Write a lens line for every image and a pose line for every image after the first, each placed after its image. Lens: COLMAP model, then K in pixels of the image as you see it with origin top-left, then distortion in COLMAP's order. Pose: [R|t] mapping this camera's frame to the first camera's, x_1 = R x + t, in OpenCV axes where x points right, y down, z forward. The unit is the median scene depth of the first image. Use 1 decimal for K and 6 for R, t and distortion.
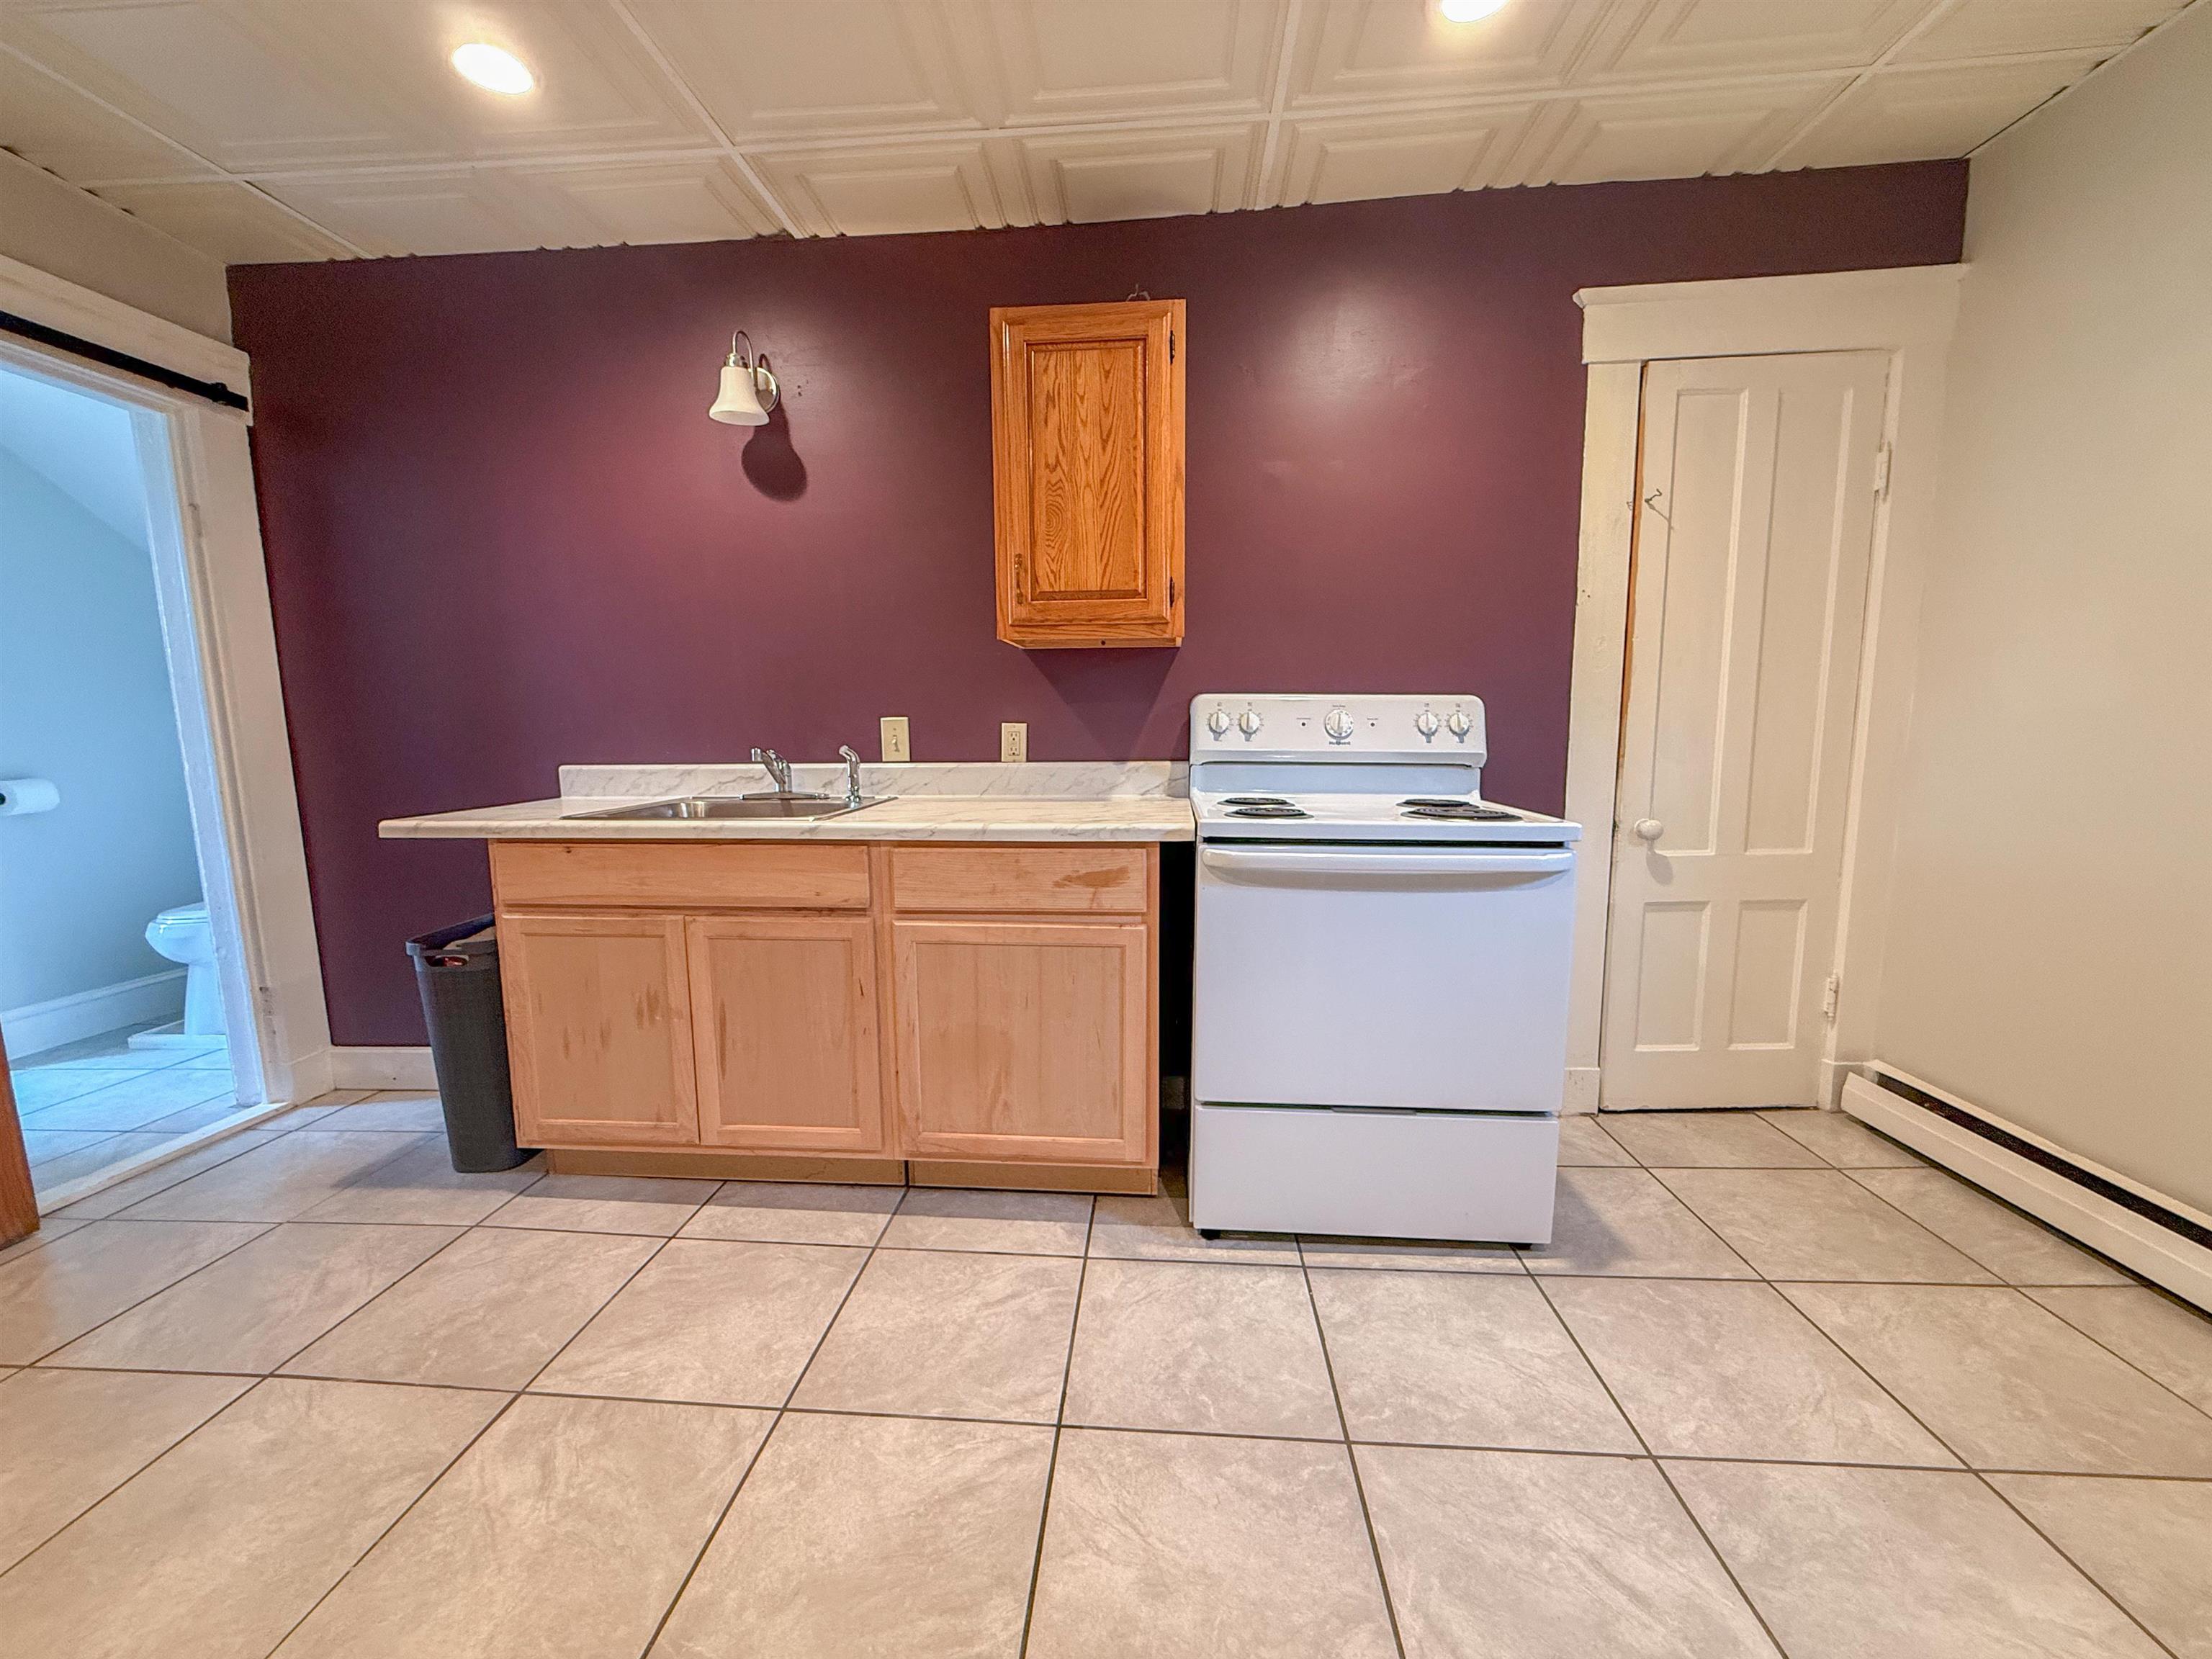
lens RADIAL K [[880.8, 0, 1101.8], [0, 880.8, 832.0], [0, 0, 1]] dist [-0.000527, 0.000181]
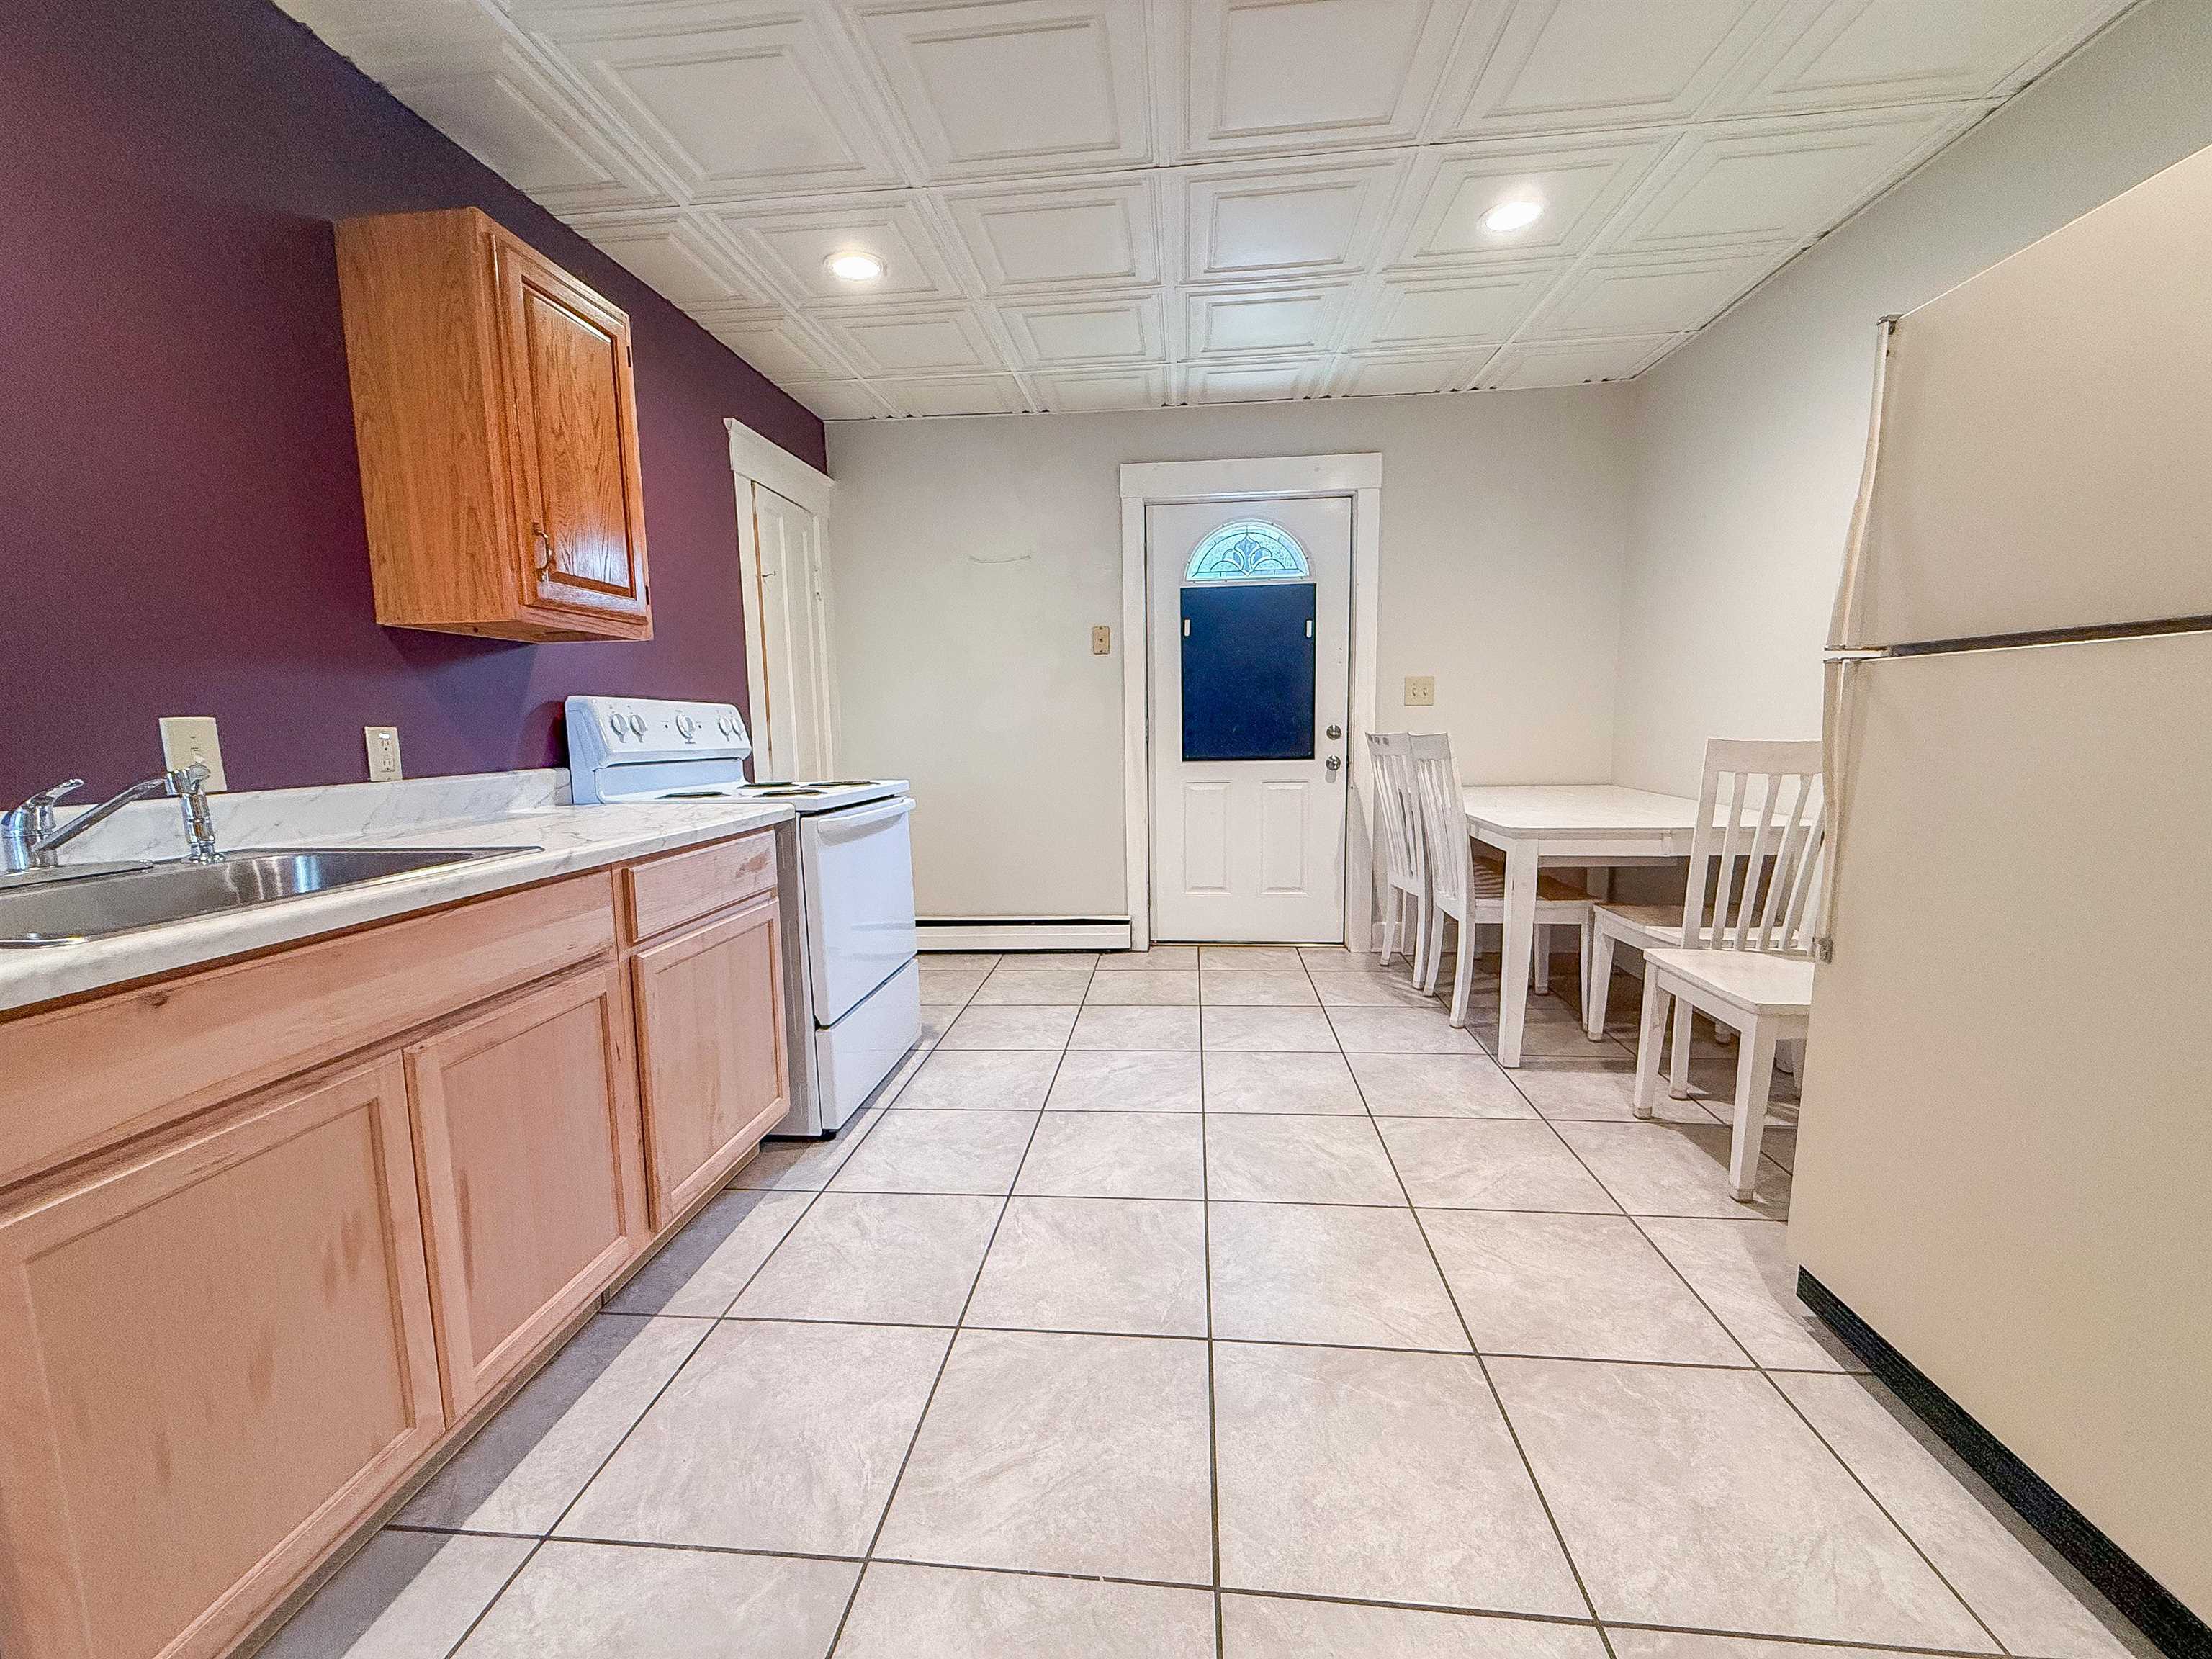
lens RADIAL K [[880.8, 0, 1101.8], [0, 880.8, 832.0], [0, 0, 1]] dist [-0.000527, 0.000181]
pose [[0.025969, -0.118328, 0.992635, -1.047737], [0.147781, 0.982514, 0.113256, -0.043802], [-0.988679, 0.143751, 0.043001, 0.516418]]
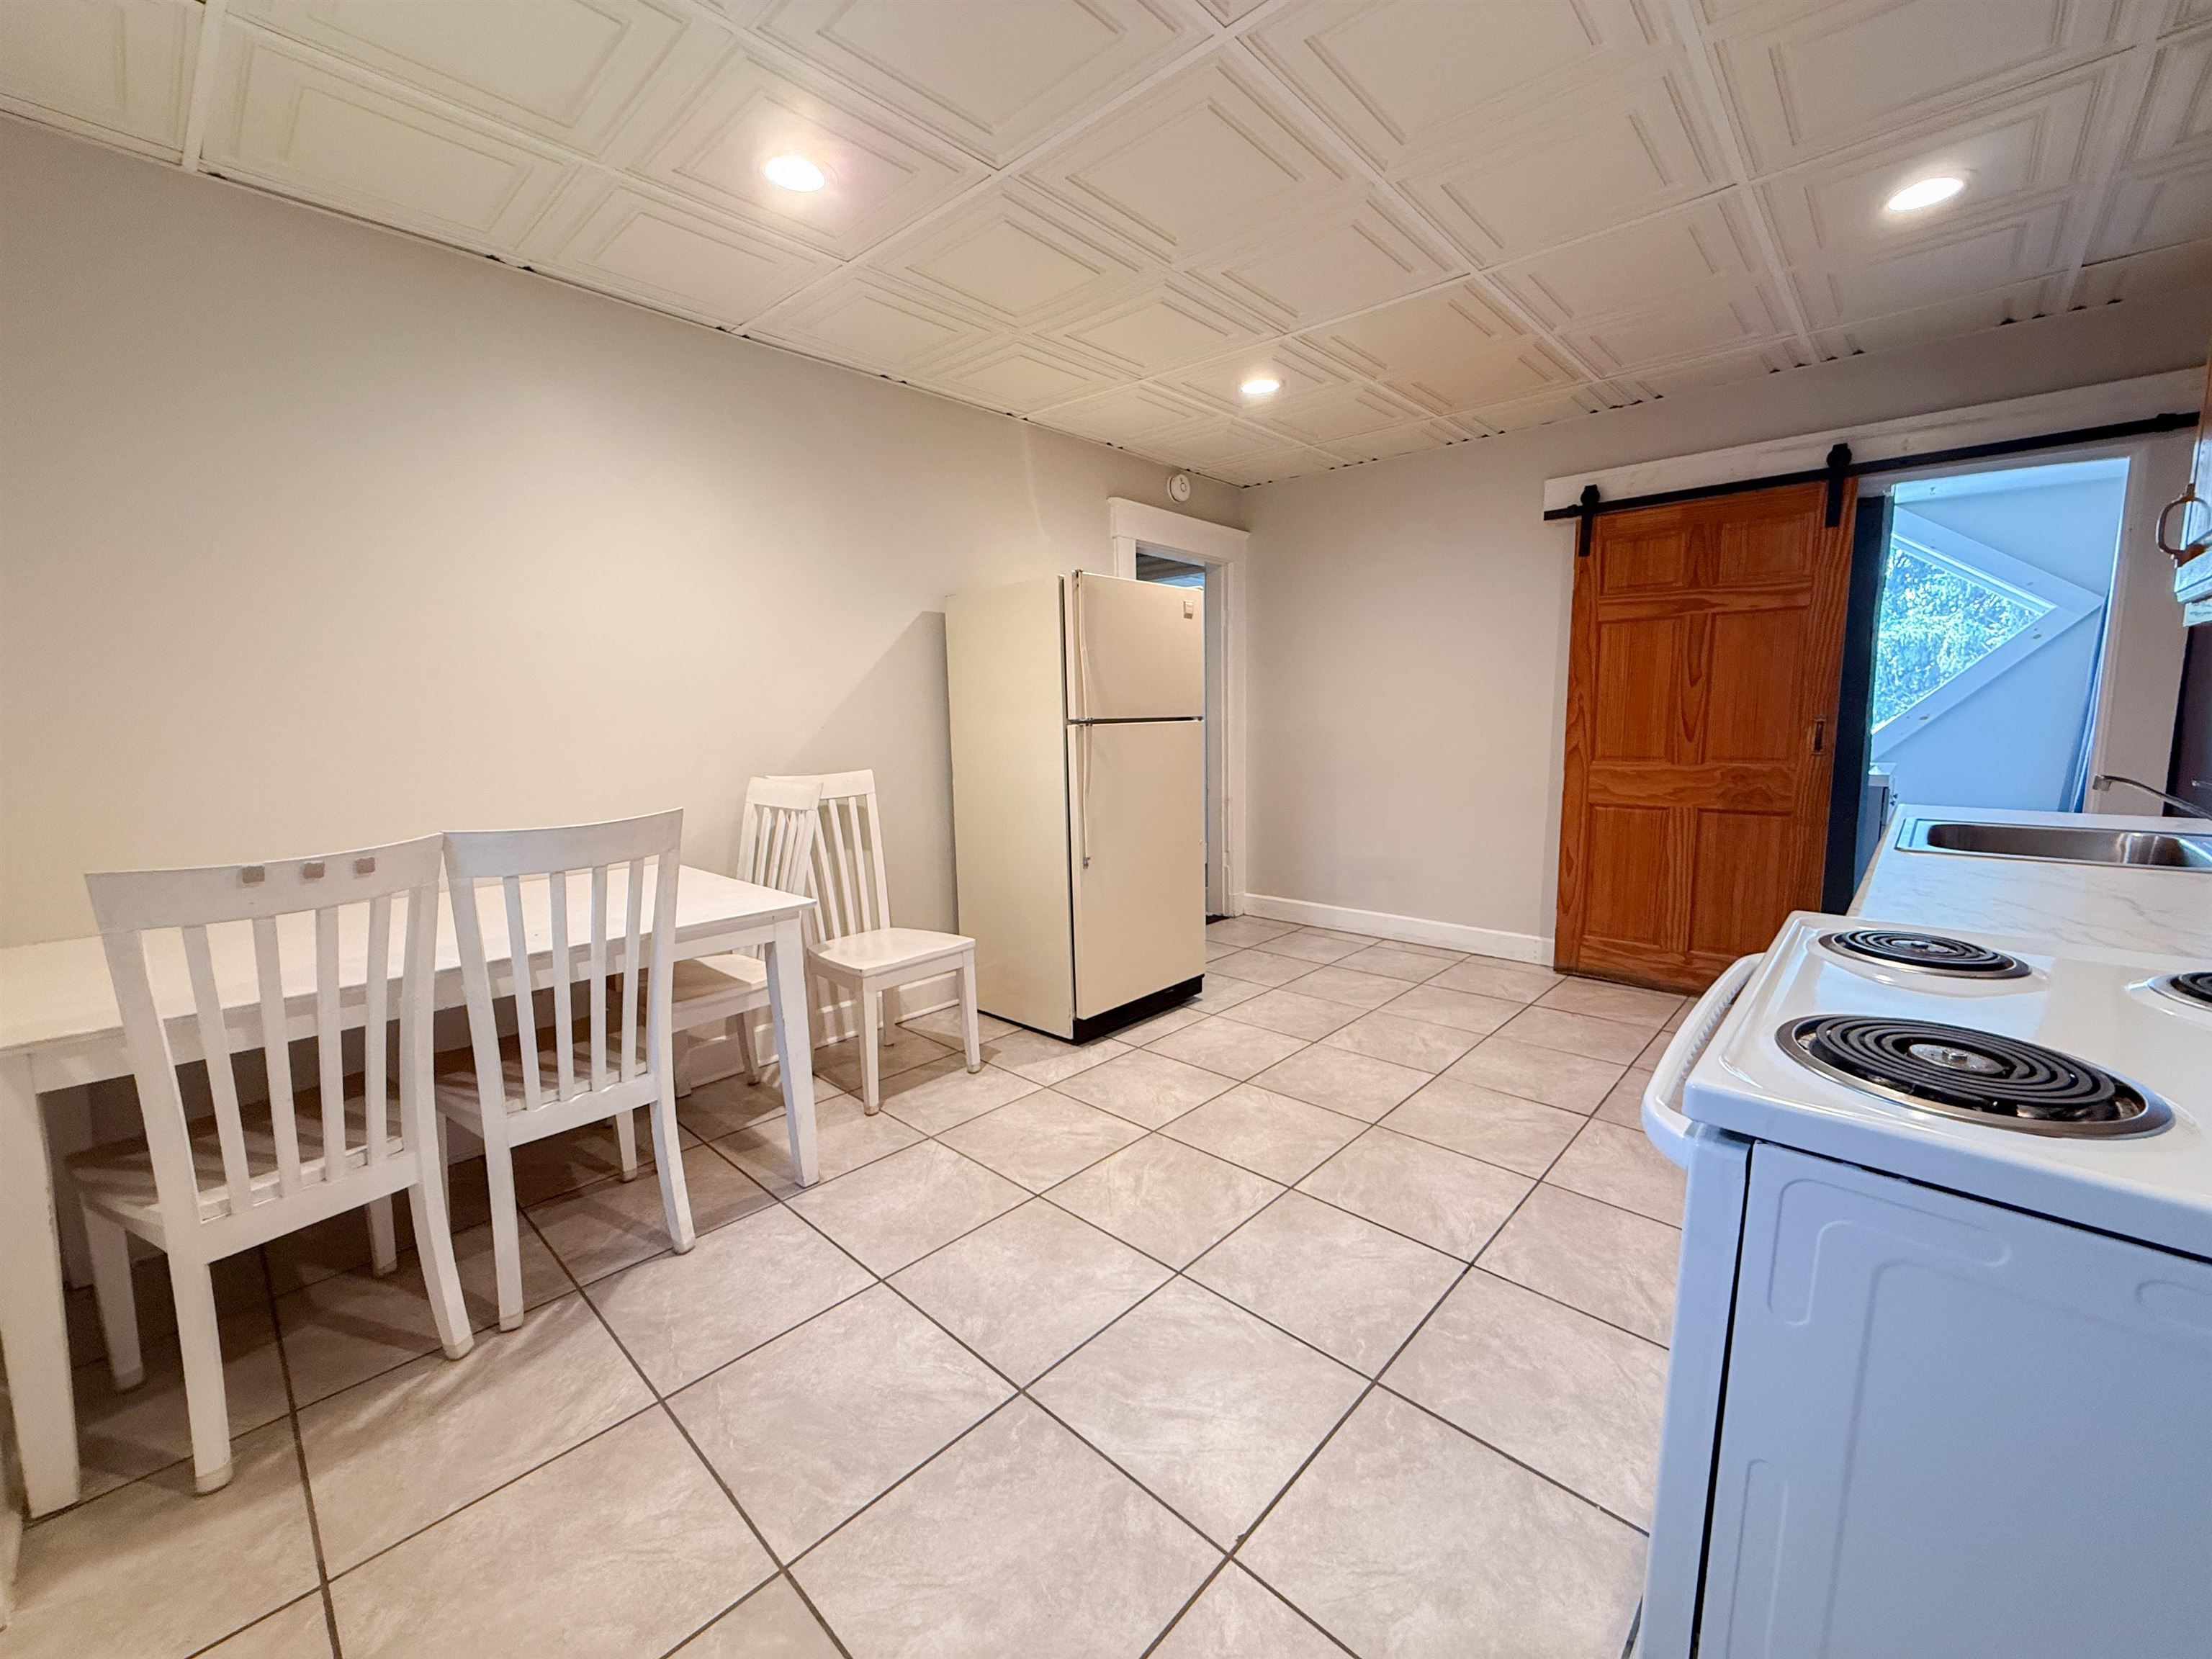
lens RADIAL K [[880.8, 0, 1101.8], [0, 880.8, 832.0], [0, 0, 1]] dist [-0.000527, 0.000181]
pose [[-0.630302, 0.129207, -0.765522, 0.942132], [-0.075050, 0.971294, 0.225731, -0.181524], [0.772714, 0.199731, -0.602512, 0.919892]]
